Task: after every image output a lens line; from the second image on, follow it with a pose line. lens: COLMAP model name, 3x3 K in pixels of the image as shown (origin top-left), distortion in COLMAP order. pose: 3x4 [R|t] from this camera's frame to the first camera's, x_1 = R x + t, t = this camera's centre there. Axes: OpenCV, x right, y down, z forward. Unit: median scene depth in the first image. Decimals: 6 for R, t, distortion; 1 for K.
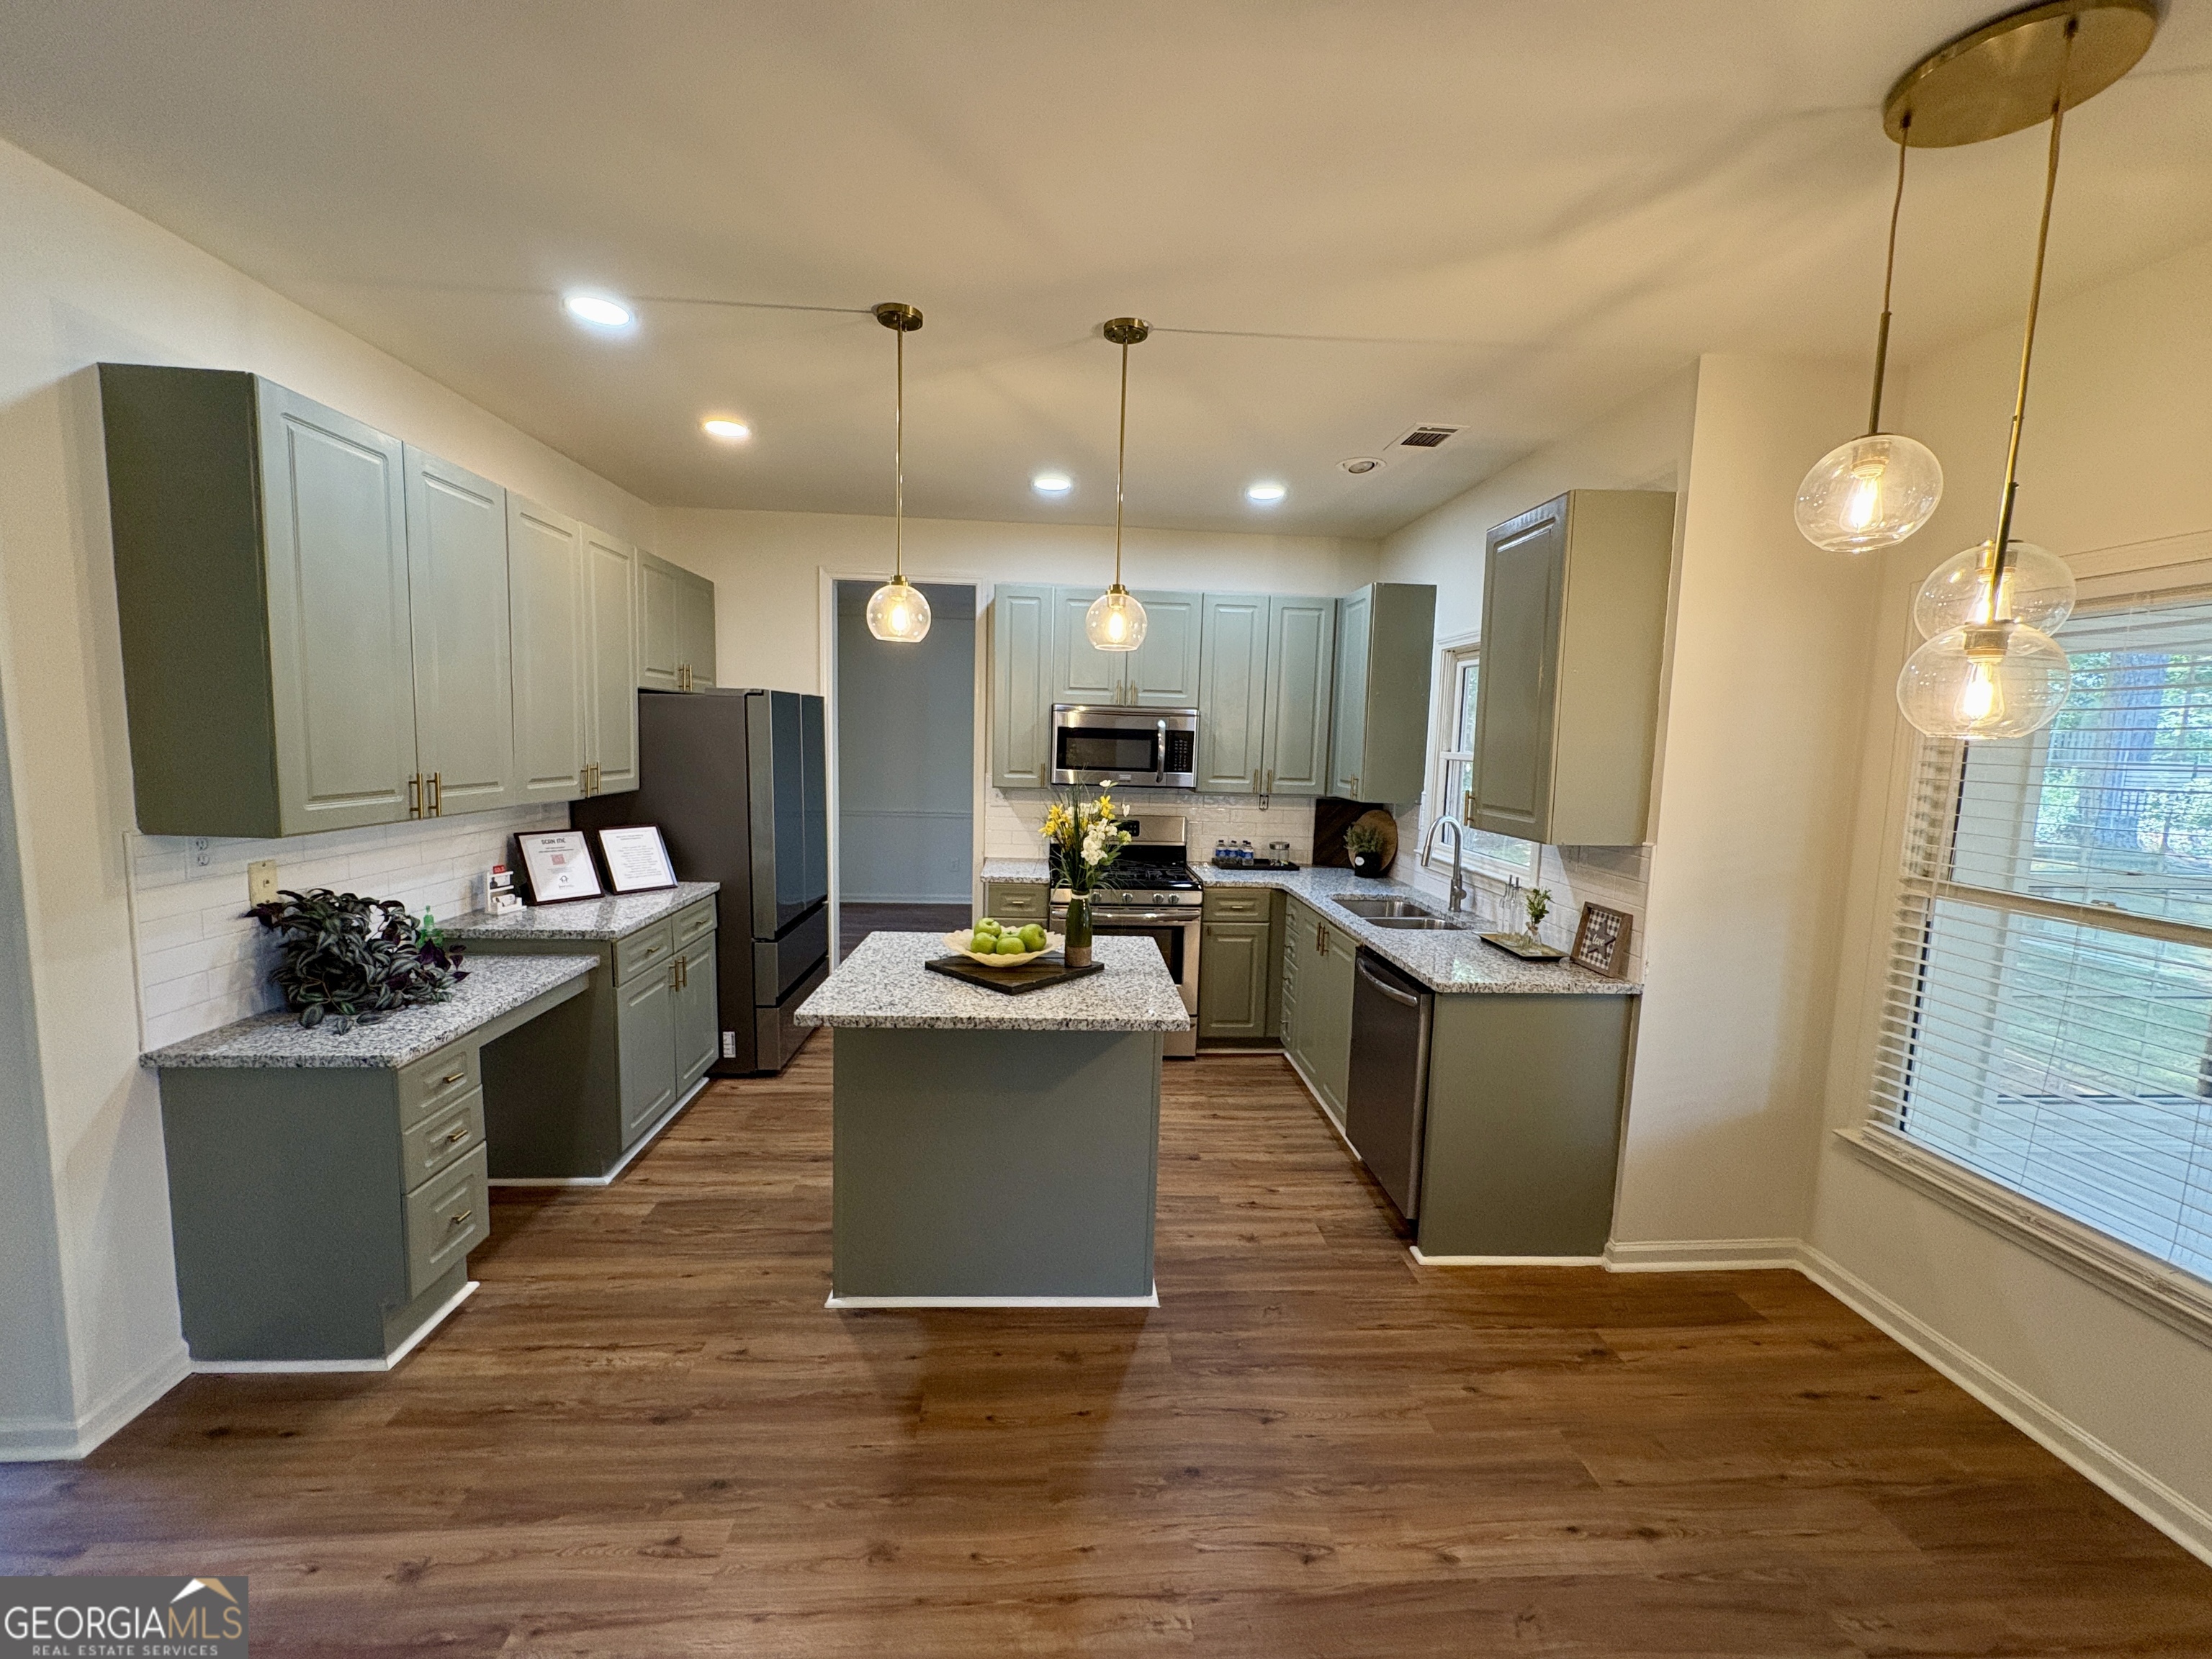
lens RADIAL K [[889.0, 0, 1108.7], [0, 889.0, 832.0], [0, 0, 1]] dist [-0.001356, -0.000229]
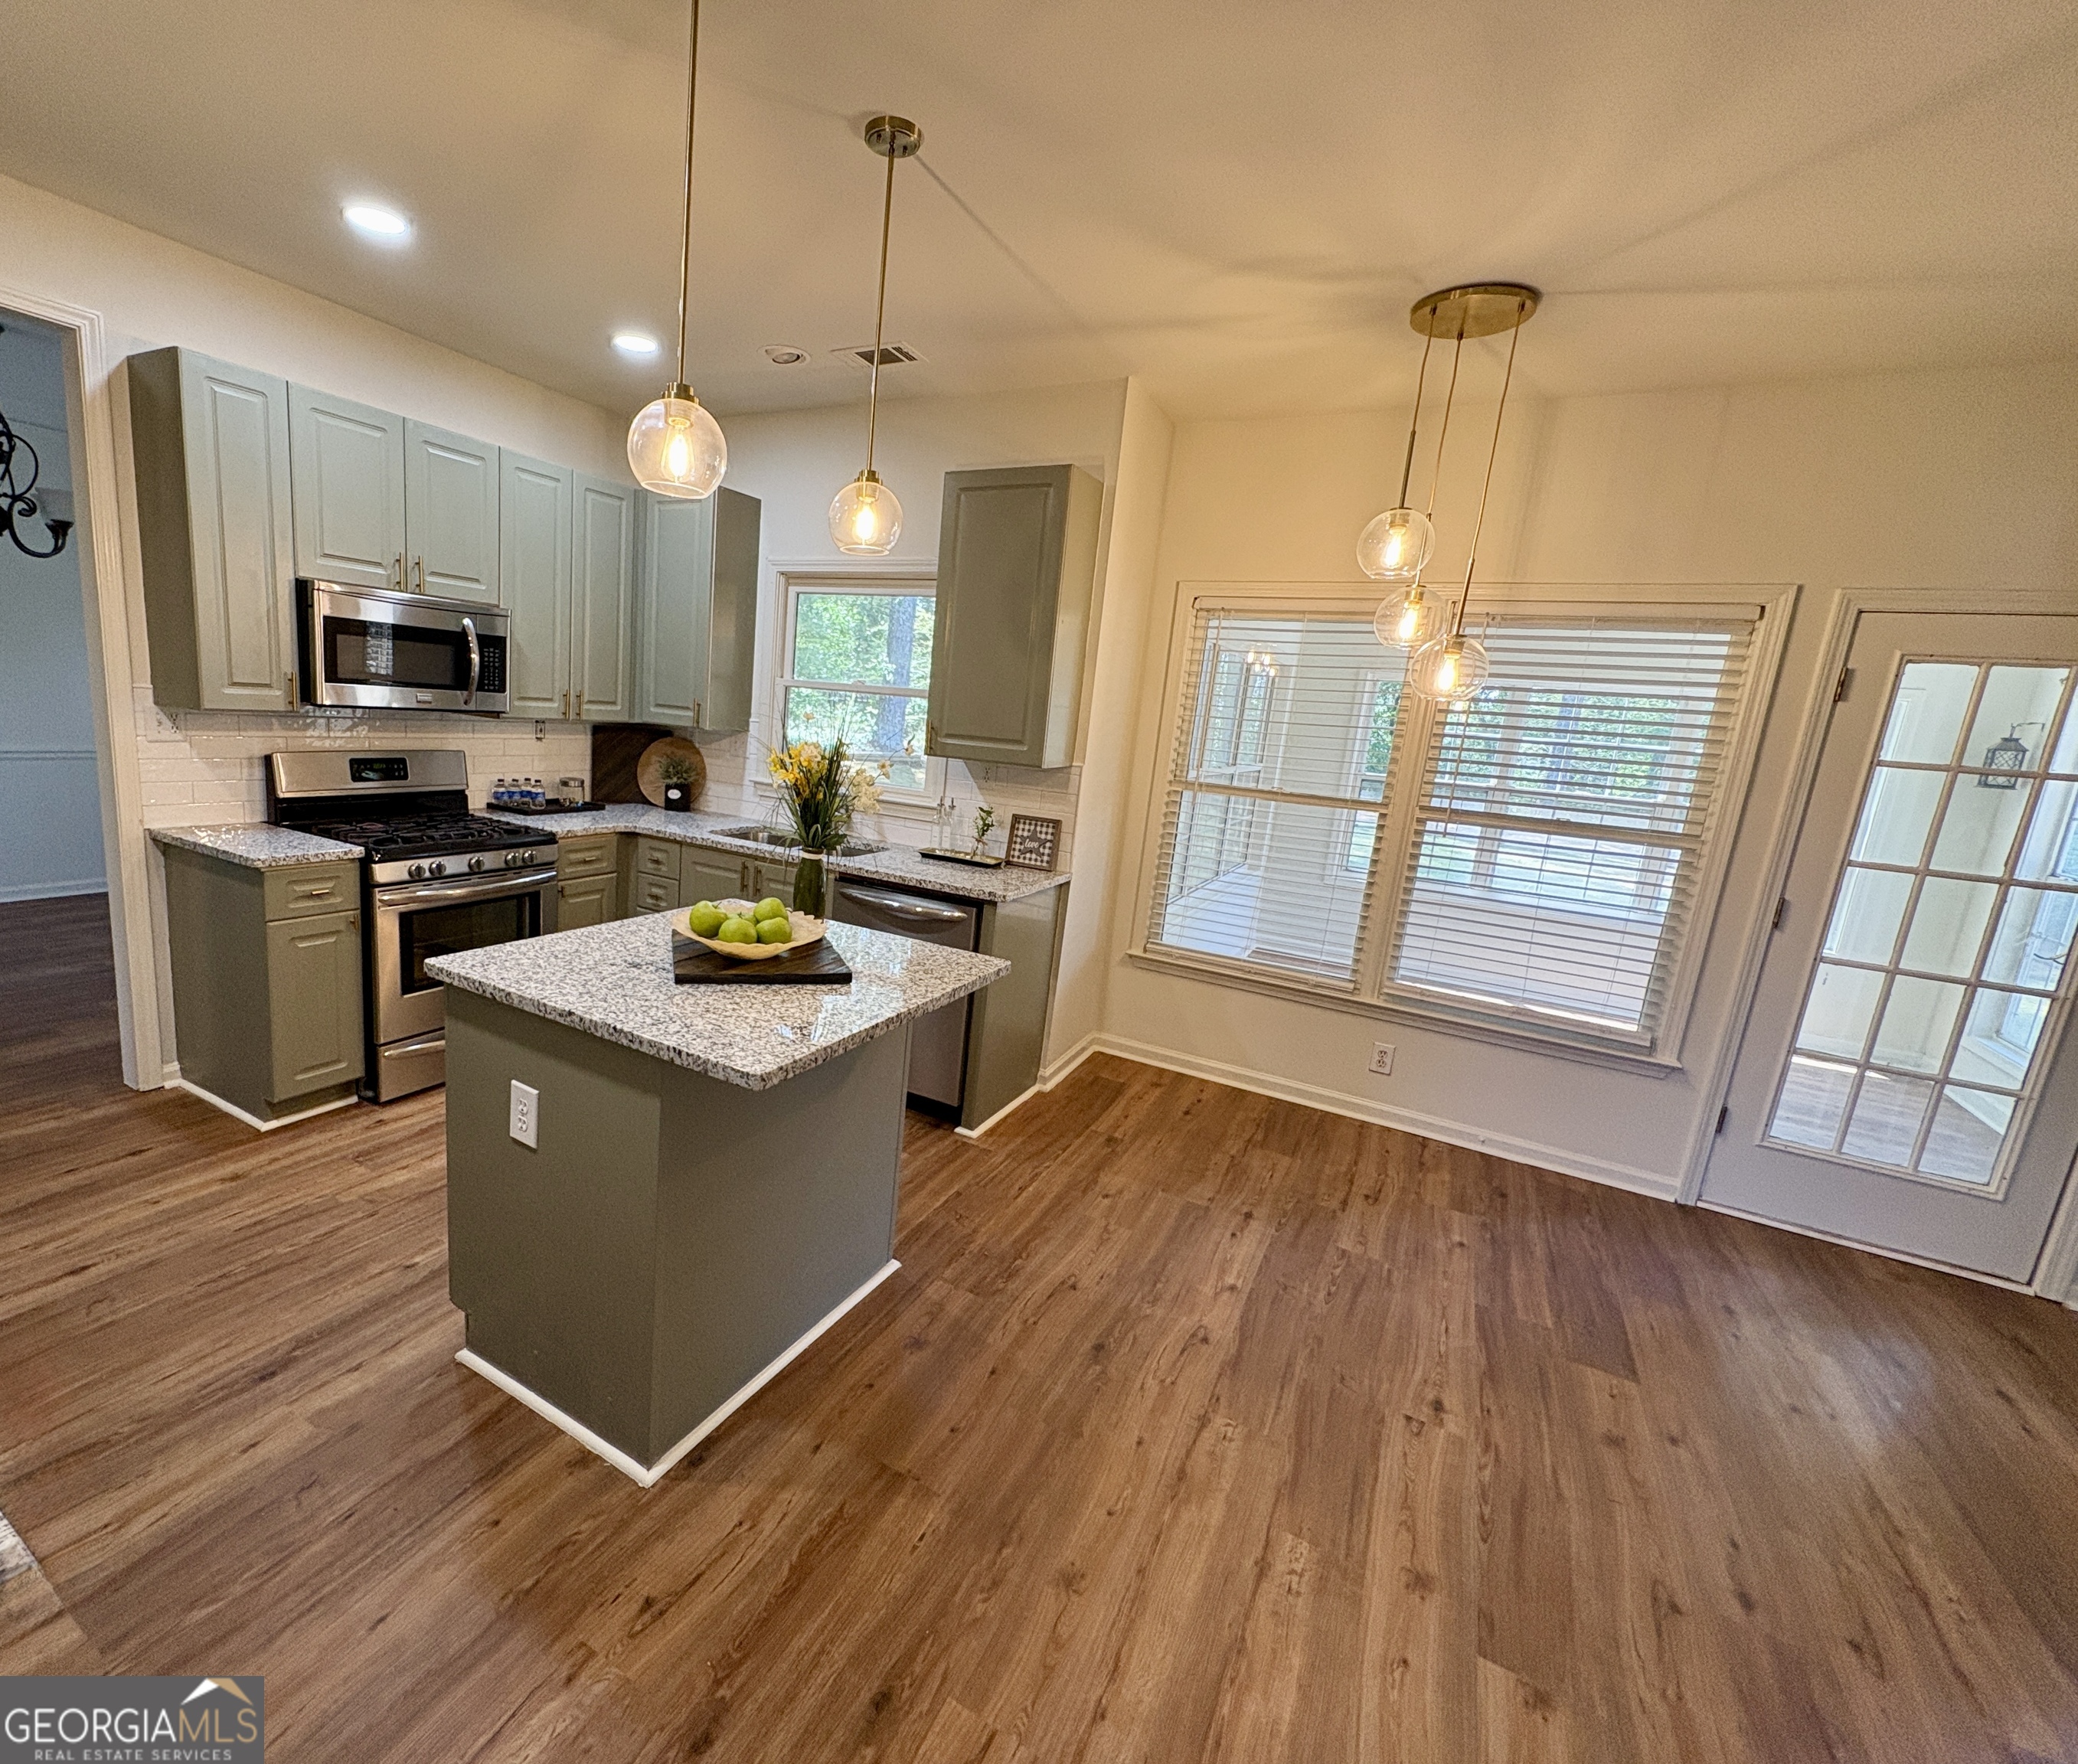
lens RADIAL K [[946.4, 0, 899.9], [0, 946.4, 894.8], [0, 0, 1]] dist [-0.002614, 0.000491]
pose [[0.566803, -0.151518, 0.809800, -0.627064], [0.028289, 0.985942, 0.164675, -0.030386], [-0.823367, -0.070430, 0.563122, 0.389712]]
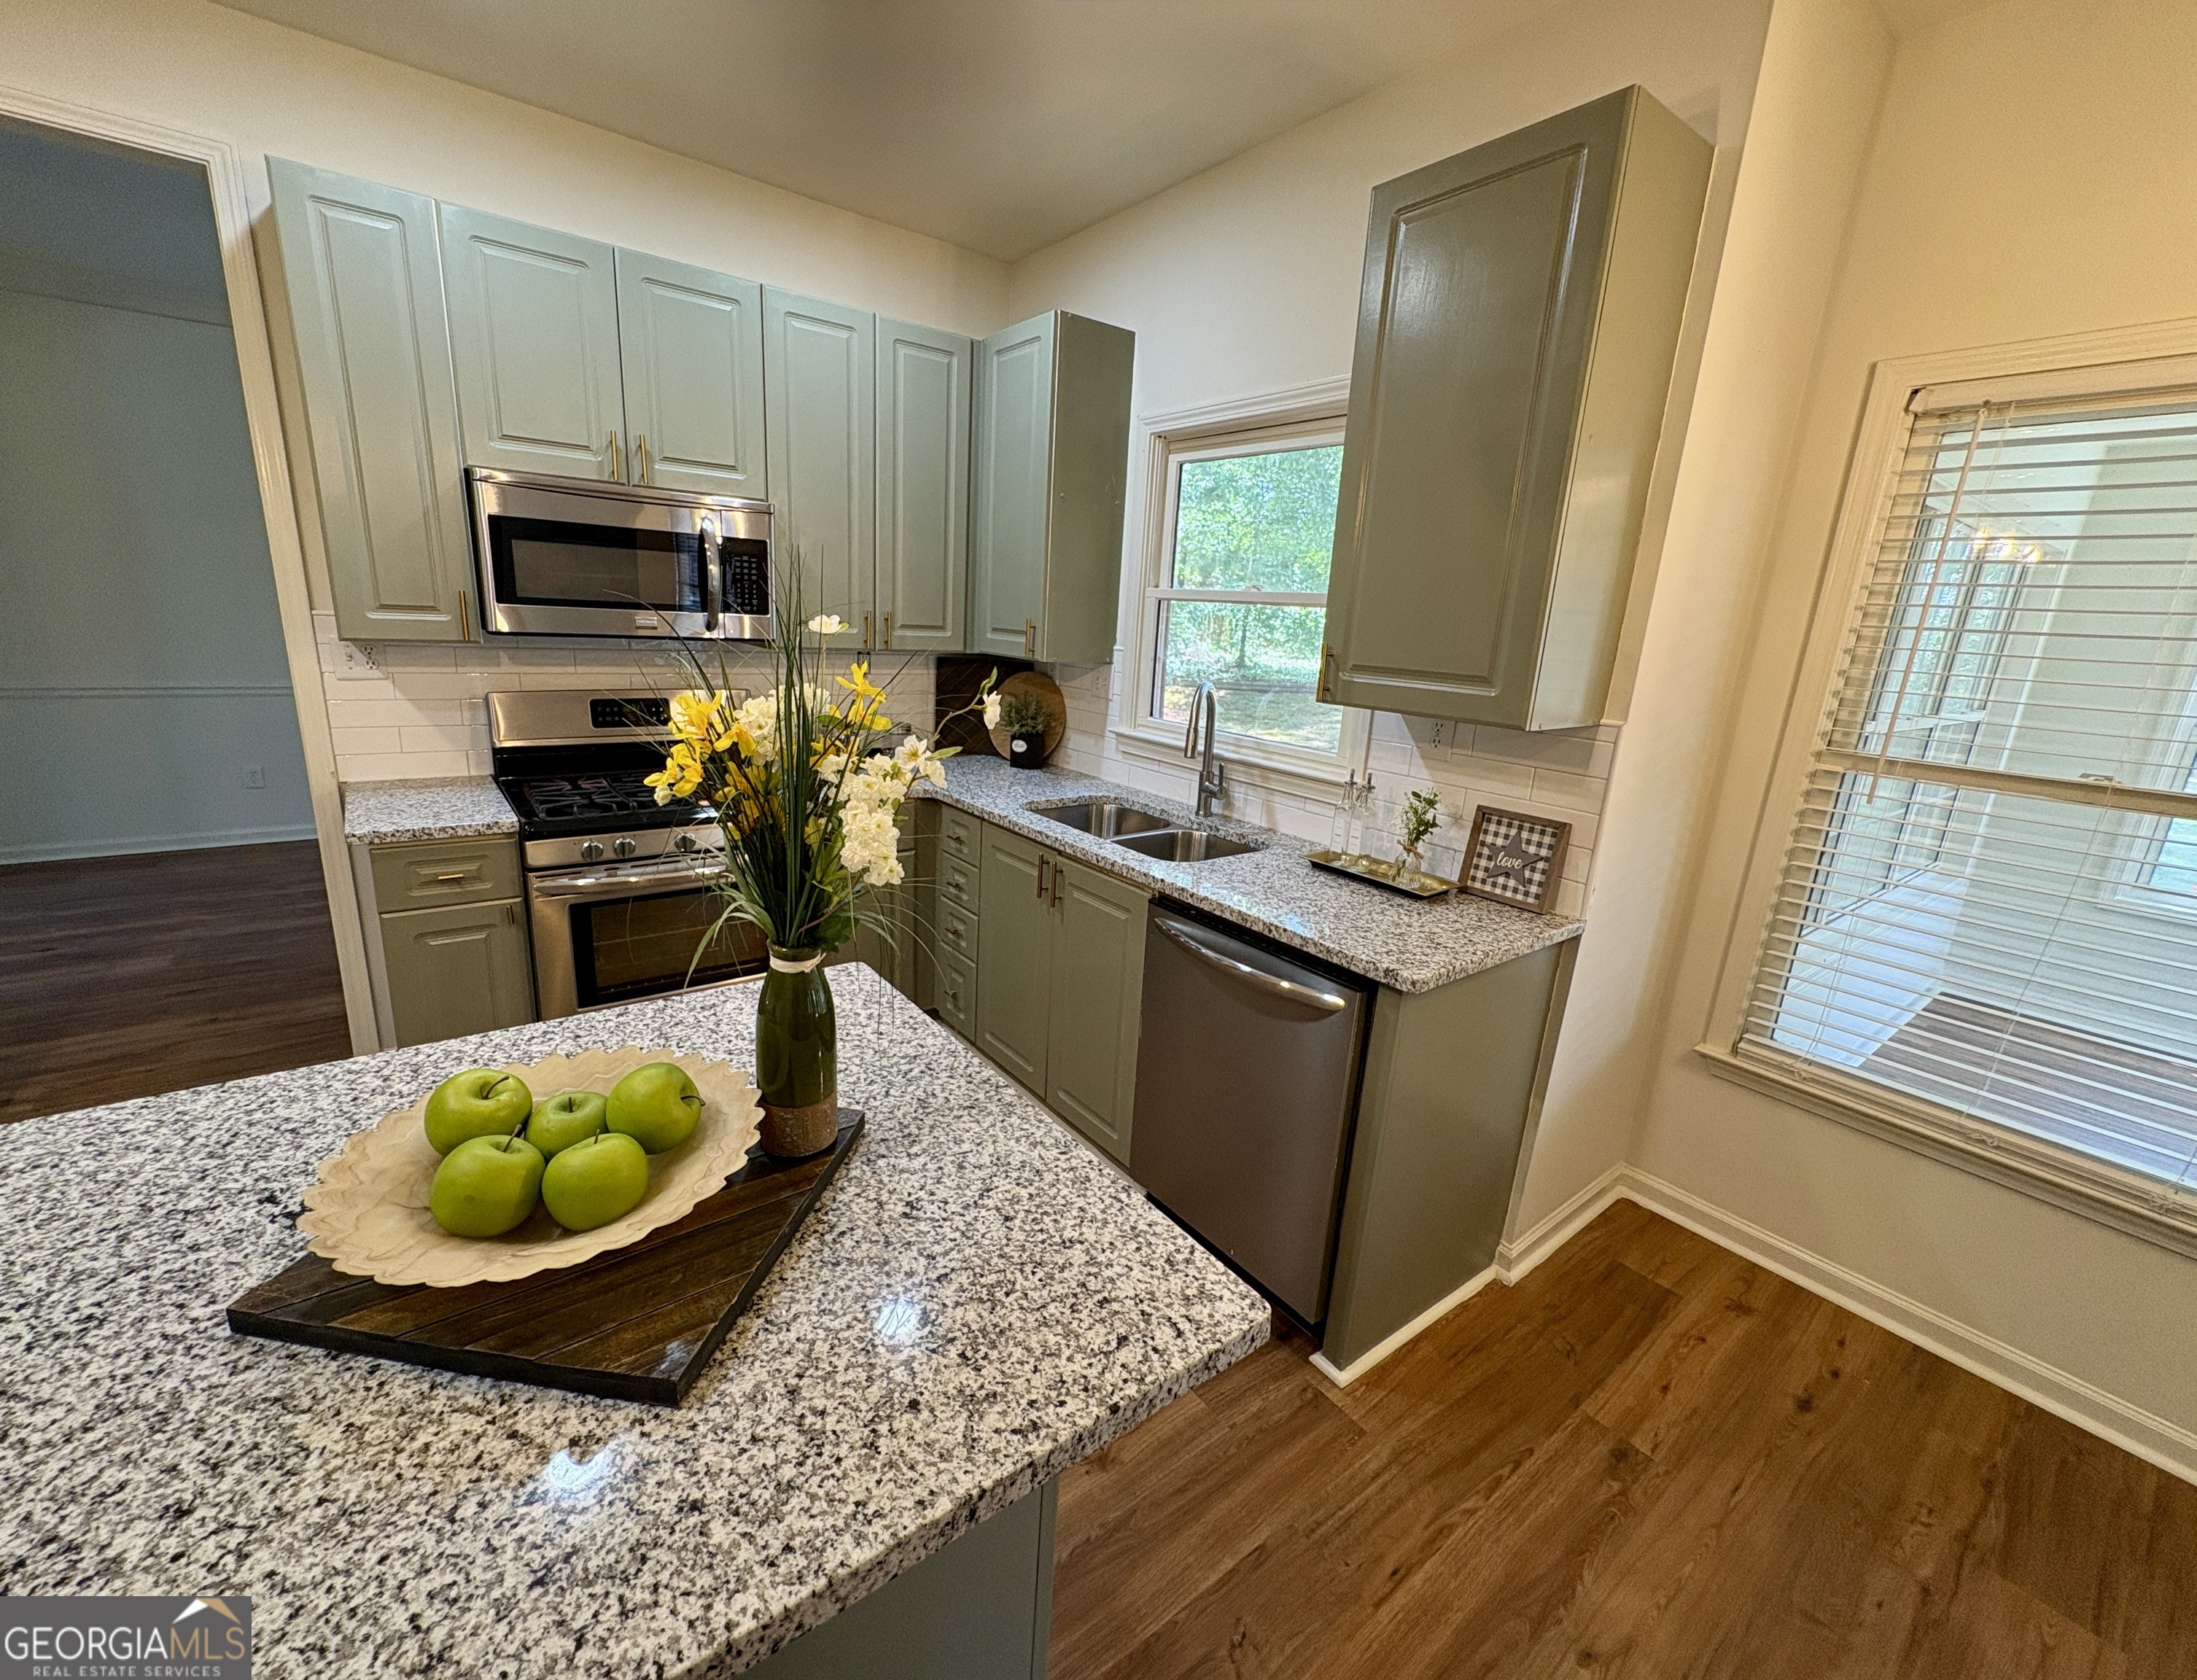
lens RADIAL K [[894.7, 0, 1080.9], [0, 894.7, 841.1], [0, 0, 1]] dist [-0.000031, -0.000024]
pose [[0.837160, -0.120712, 0.533472, -0.106064], [0.029194, 0.983814, 0.176801, -0.027479], [-0.546179, -0.132436, 0.827133, 0.588014]]
